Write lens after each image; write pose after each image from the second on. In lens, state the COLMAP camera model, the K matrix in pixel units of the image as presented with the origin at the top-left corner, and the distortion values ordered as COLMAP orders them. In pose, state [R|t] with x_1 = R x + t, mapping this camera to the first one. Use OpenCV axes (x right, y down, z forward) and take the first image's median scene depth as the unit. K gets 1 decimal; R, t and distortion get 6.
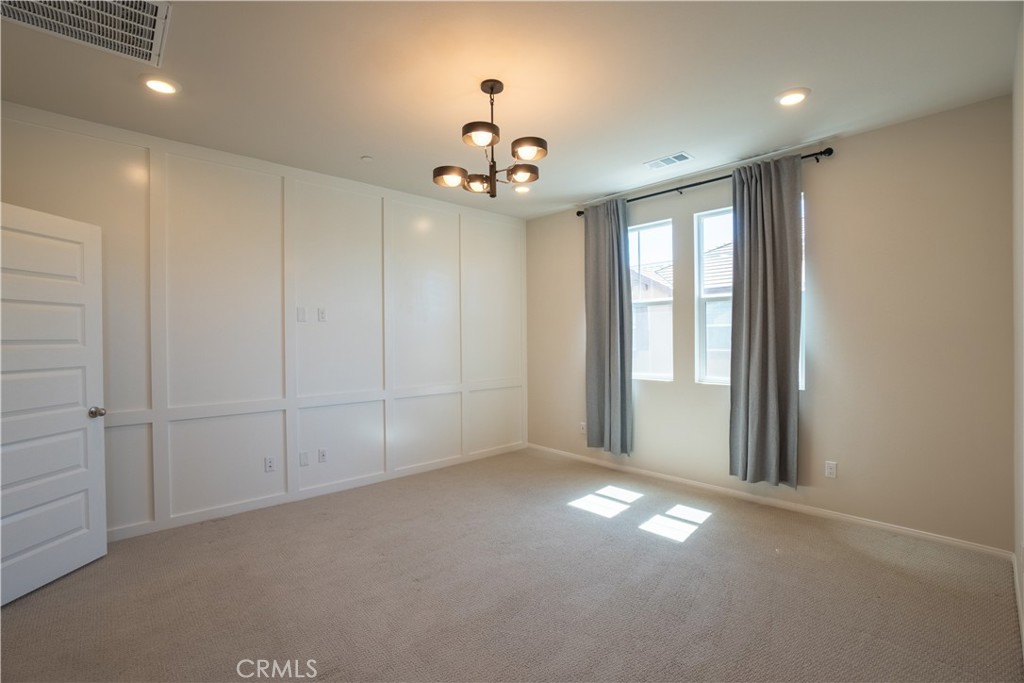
lens RADIAL K [[478.7, 0, 511.6], [0, 478.7, 349.4], [0, 0, 1]] dist [0.001751, 0.000056]
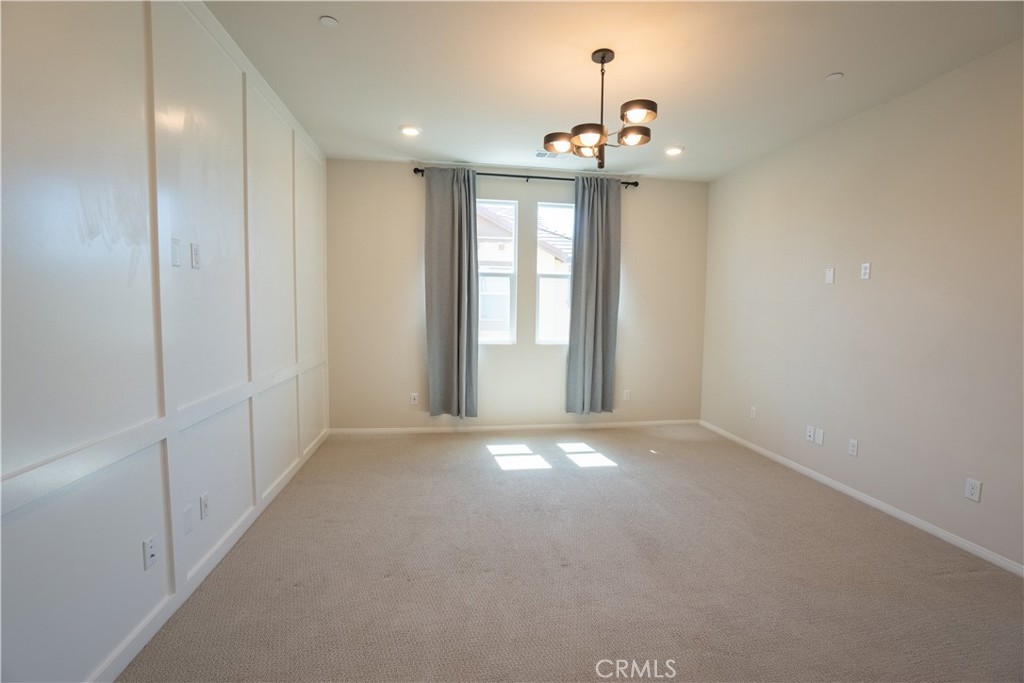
lens RADIAL K [[457.9, 0, 516.8], [0, 457.9, 341.2], [0, 0, 1]] dist [-0.063915, 0.022422]
pose [[0.565665, -0.047123, 0.823288, -0.608359], [0.002225, 0.998450, 0.055620, -0.001231], [-0.824632, -0.029630, 0.564892, 0.407676]]
